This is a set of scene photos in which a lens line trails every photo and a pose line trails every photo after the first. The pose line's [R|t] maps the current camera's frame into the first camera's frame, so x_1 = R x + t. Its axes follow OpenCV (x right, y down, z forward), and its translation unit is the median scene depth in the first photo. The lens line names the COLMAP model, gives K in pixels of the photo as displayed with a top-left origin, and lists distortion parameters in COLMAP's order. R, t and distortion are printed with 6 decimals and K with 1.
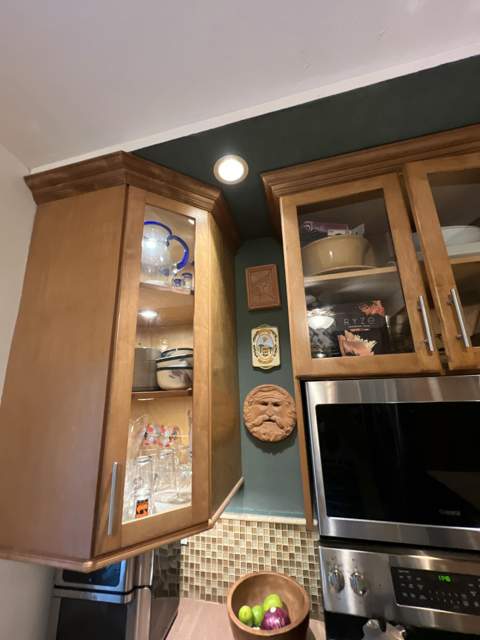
lens RADIAL K [[257.4, 0, 240.7], [0, 257.4, 319.3], [0, 0, 1]] dist [-0.001808, 0.001566]
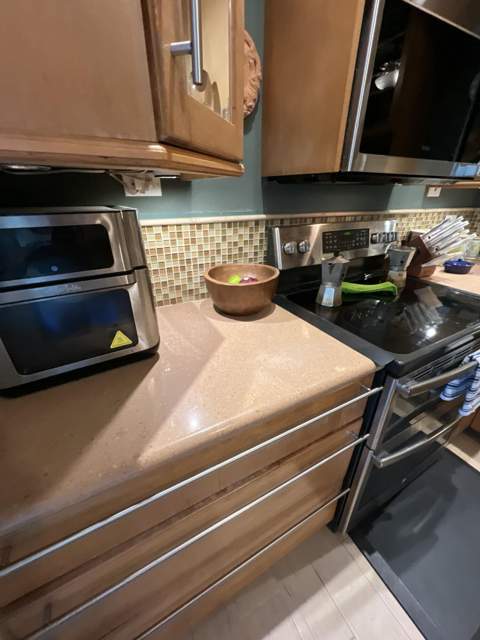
lens RADIAL K [[257.4, 0, 239.3], [0, 257.4, 320.4], [0, 0, 1]] dist [-0.001808, 0.001566]
pose [[0.741334, -0.266183, 0.616093, -0.544161], [-0.199696, 0.788919, 0.581143, 0.564272], [-0.640739, -0.553853, 0.531697, 0.301682]]
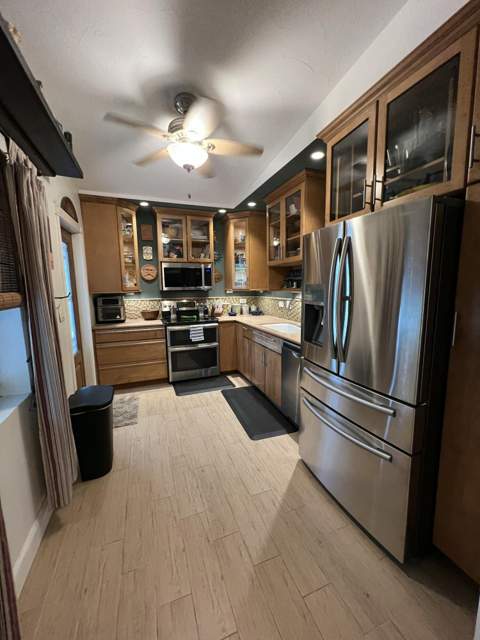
lens RADIAL K [[257.4, 0, 241.2], [0, 257.4, 320.8], [0, 0, 1]] dist [-0.001808, 0.001566]
pose [[0.818796, -0.053621, 0.571576, -1.054924], [-0.163954, 0.932321, 0.322331, -0.419328], [-0.550175, -0.357636, 0.754589, -3.012253]]
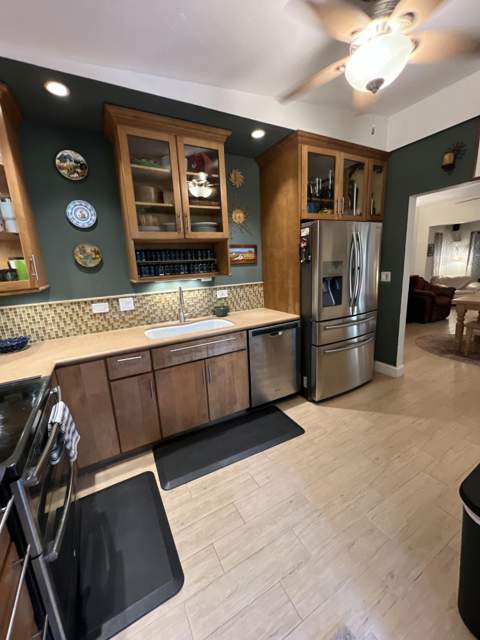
lens RADIAL K [[257.4, 0, 241.8], [0, 257.4, 319.8], [0, 0, 1]] dist [-0.001808, 0.001566]
pose [[-0.684606, -0.087746, 0.723613, -0.810843], [-0.113551, 0.993447, 0.013037, 0.451547], [-0.720015, -0.073242, -0.690083, 0.399231]]
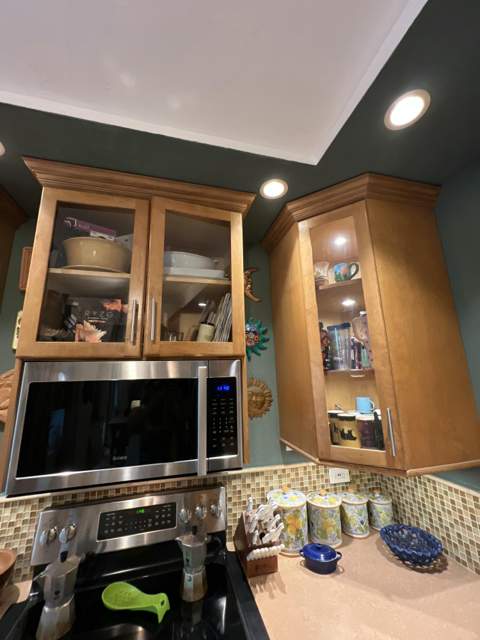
lens RADIAL K [[257.4, 0, 241.4], [0, 257.4, 319.2], [0, 0, 1]] dist [-0.001808, 0.001566]
pose [[0.876279, 0.116466, 0.467515, 0.423231], [-0.128580, 0.991681, -0.006041, -0.040498], [-0.464329, -0.054819, 0.883964, -0.312217]]
